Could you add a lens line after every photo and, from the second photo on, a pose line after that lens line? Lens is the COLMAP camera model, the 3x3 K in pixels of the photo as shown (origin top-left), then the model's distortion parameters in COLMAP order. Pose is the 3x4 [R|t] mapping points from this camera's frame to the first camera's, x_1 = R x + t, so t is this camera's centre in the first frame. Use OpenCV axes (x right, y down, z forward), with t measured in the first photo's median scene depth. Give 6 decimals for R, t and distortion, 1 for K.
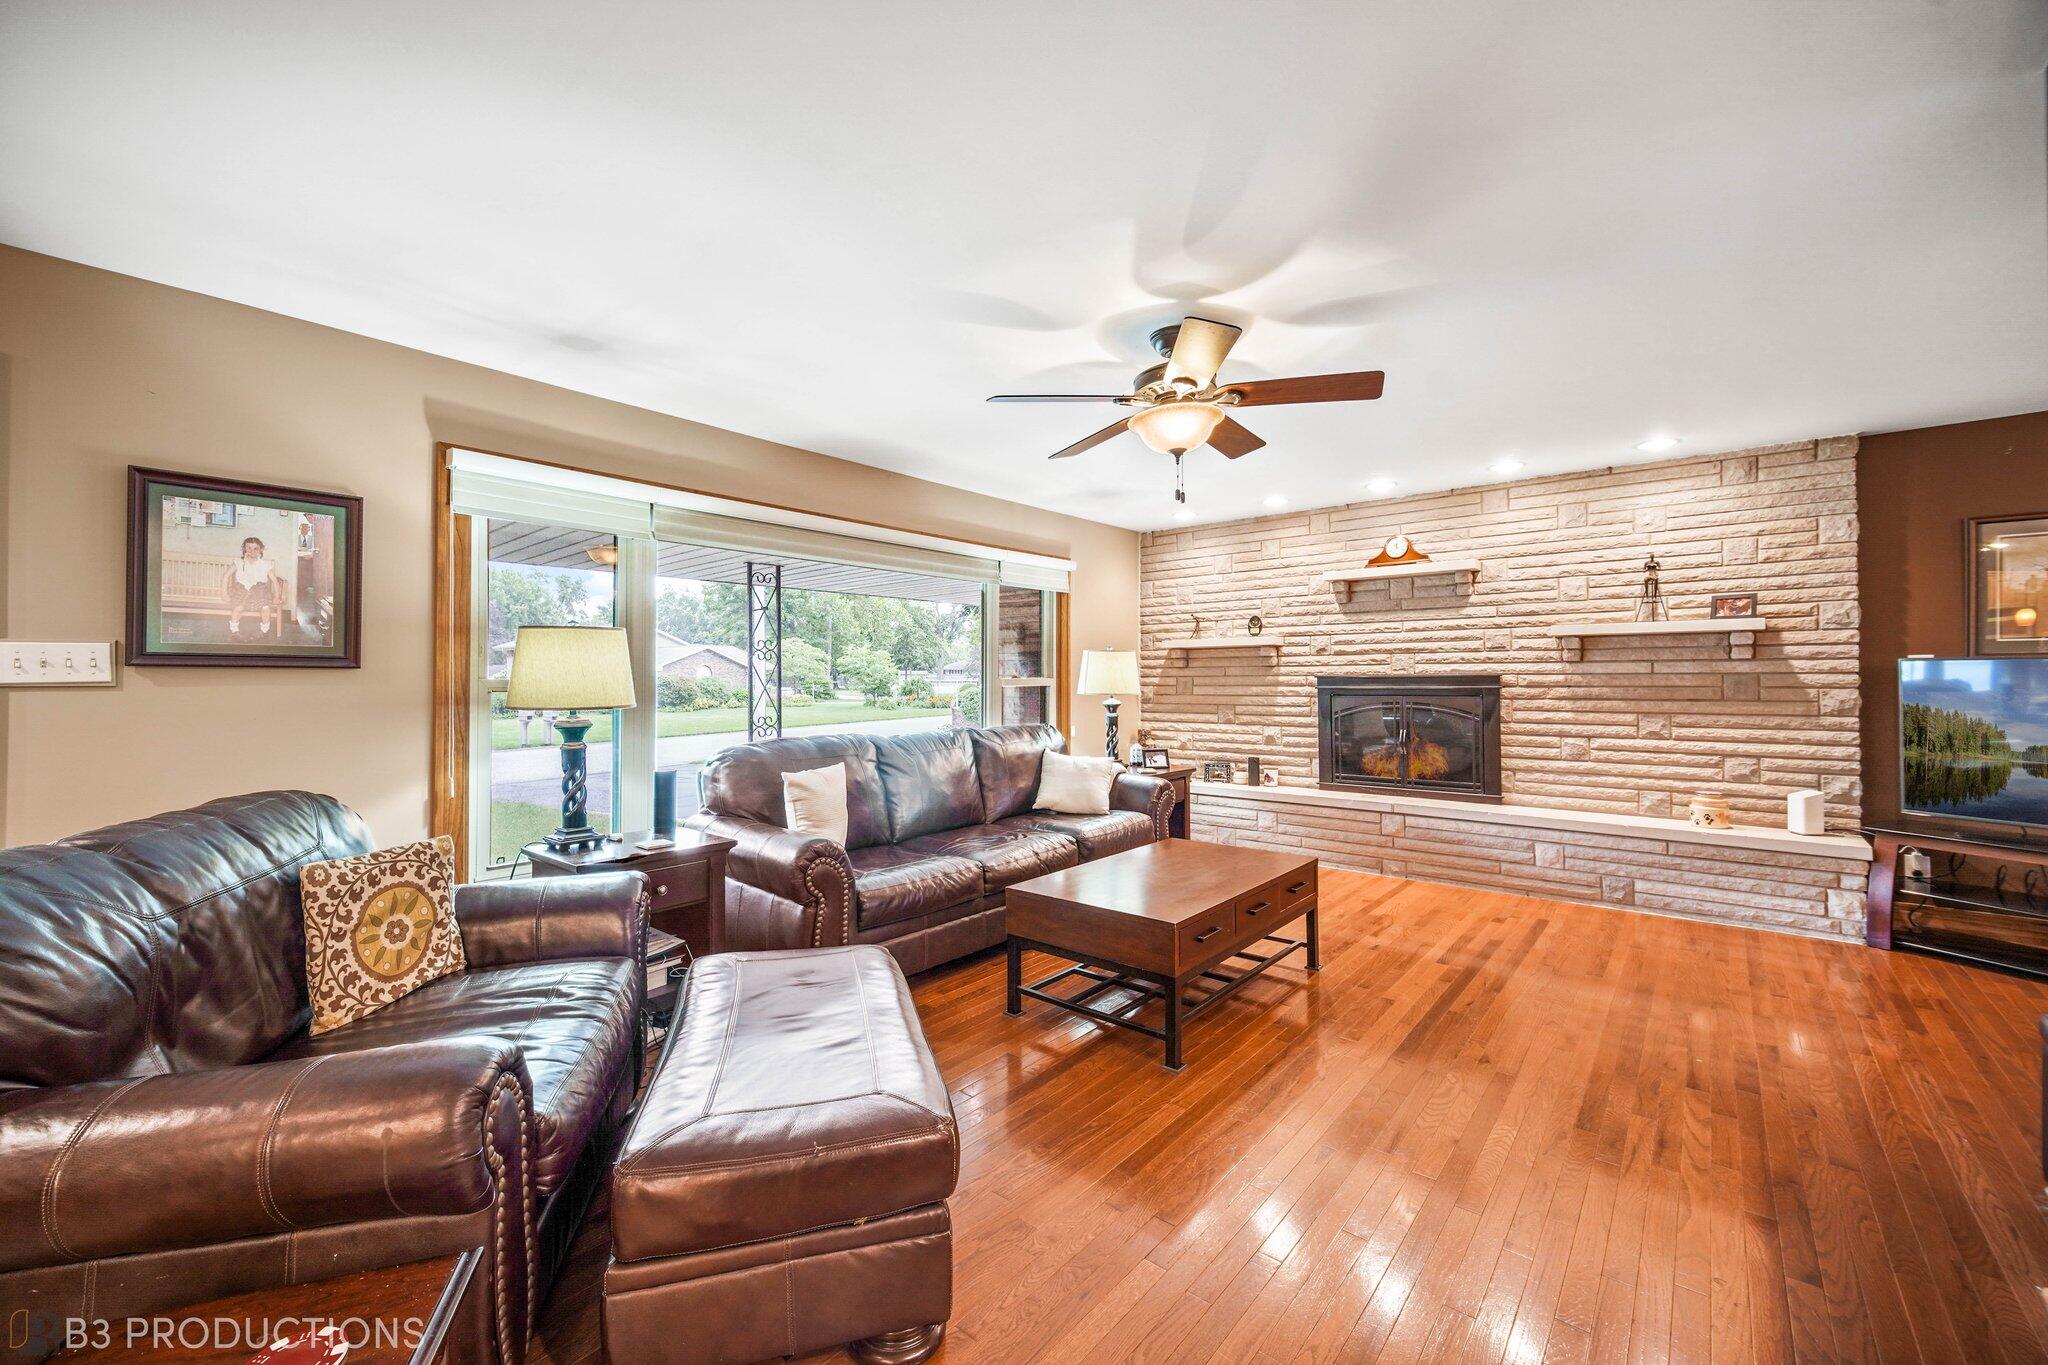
lens RADIAL K [[837.5, 0, 1024.0], [0, 837.5, 682.5], [0, 0, 1]] dist [-0.001634, -0.000150]
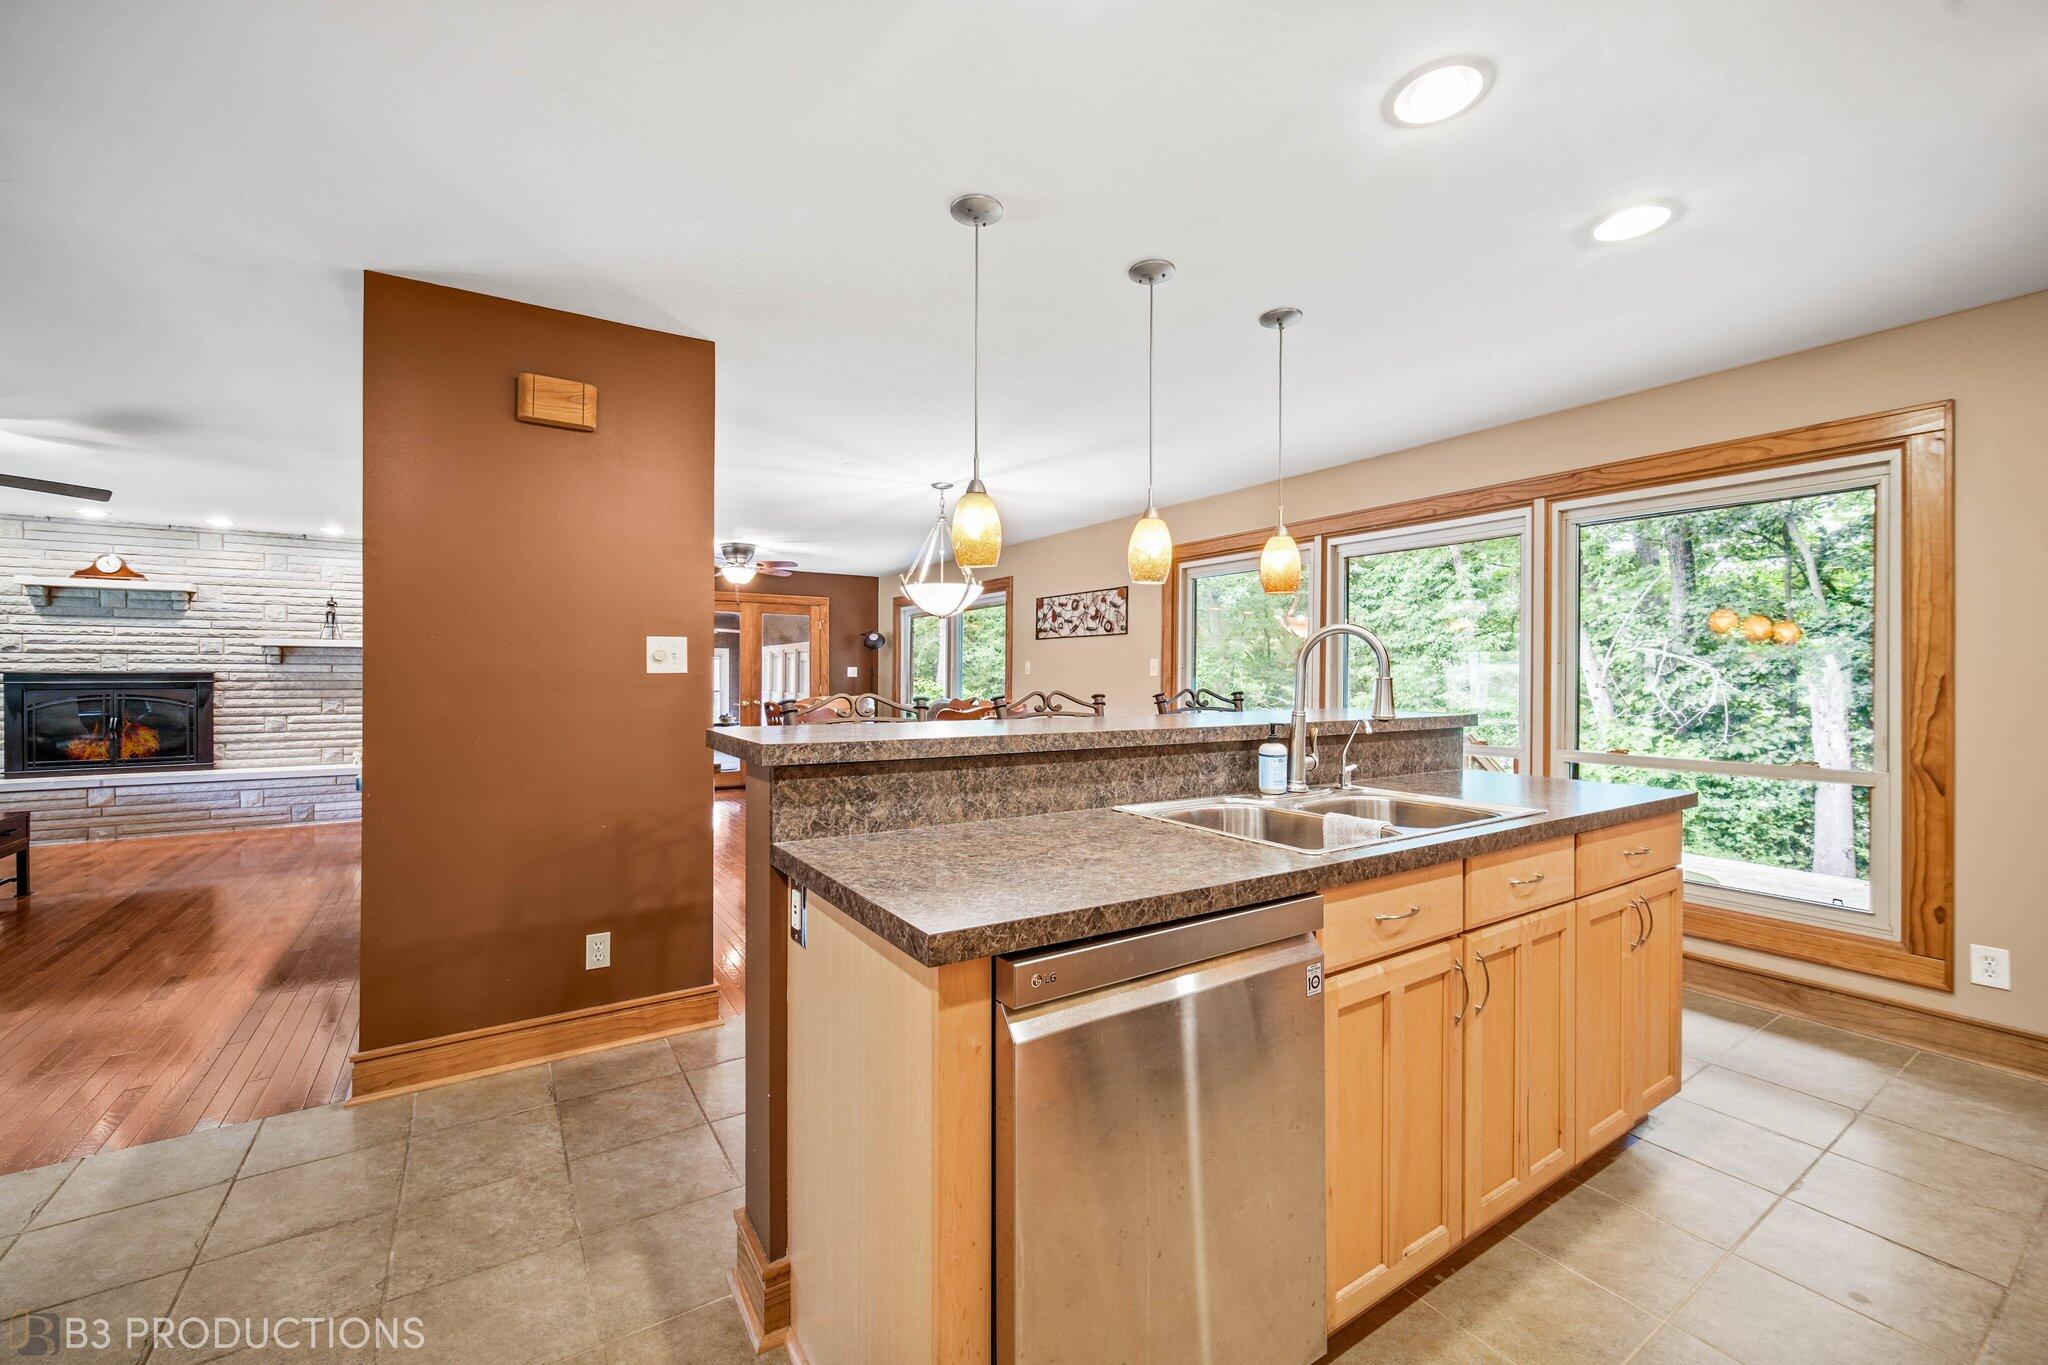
lens RADIAL K [[809.9, 0, 1054.3], [0, 809.9, 667.9], [0, 0, 1]] dist [-0.031921, 0.006500]
pose [[0.264205, 0.013017, 0.964379, -0.294942], [0.000833, 0.999905, -0.013725, 0.002050], [-0.964466, 0.004429, 0.264170, -0.641256]]
